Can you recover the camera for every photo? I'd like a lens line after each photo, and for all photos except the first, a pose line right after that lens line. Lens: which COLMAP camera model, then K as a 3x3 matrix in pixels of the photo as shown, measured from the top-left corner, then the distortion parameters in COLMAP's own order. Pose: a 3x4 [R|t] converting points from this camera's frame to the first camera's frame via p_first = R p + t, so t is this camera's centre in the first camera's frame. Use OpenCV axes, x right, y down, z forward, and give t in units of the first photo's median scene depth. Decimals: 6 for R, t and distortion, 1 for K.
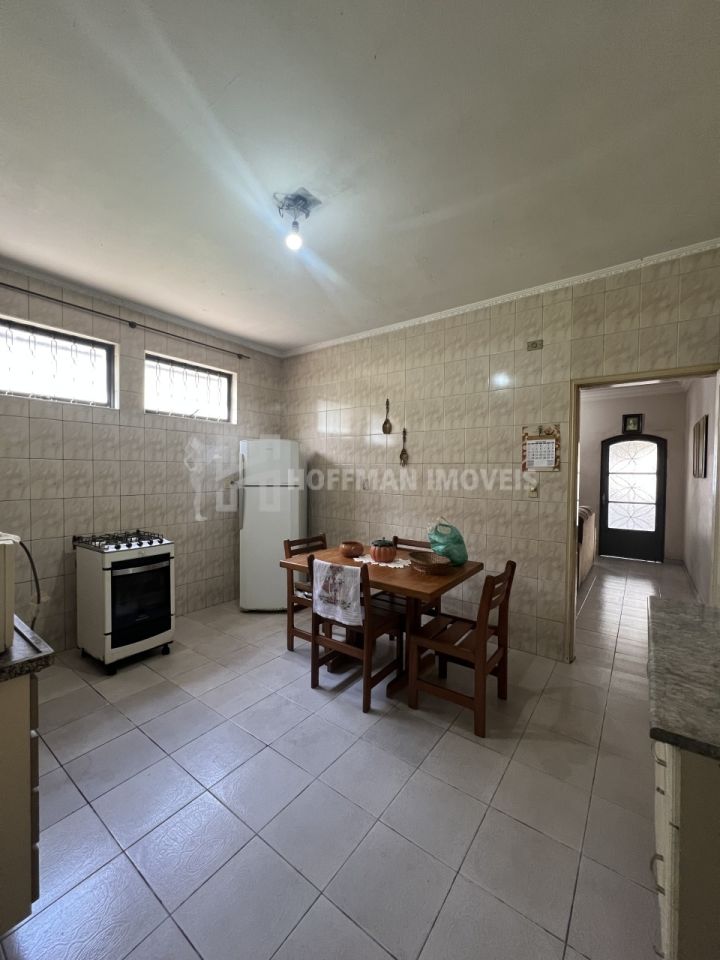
lens RADIAL K [[385.7, 0, 354.2], [0, 385.7, 479.9], [0, 0, 1]] dist [-0.002153, 0.000006]
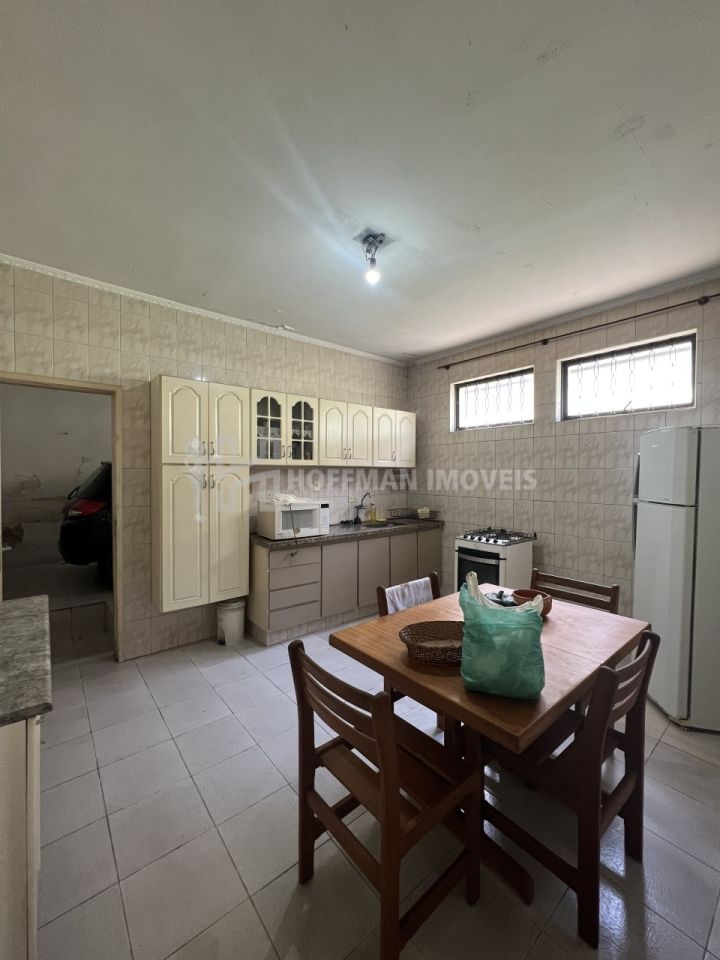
lens RADIAL K [[385.7, 0, 358.1], [0, 385.7, 480.6], [0, 0, 1]] dist [-0.002153, 0.000006]
pose [[-0.235916, 0.004823, -0.971761, 0.579343], [-0.026694, 0.999578, 0.011442, -0.015440], [0.971407, 0.028639, -0.235688, 0.749230]]
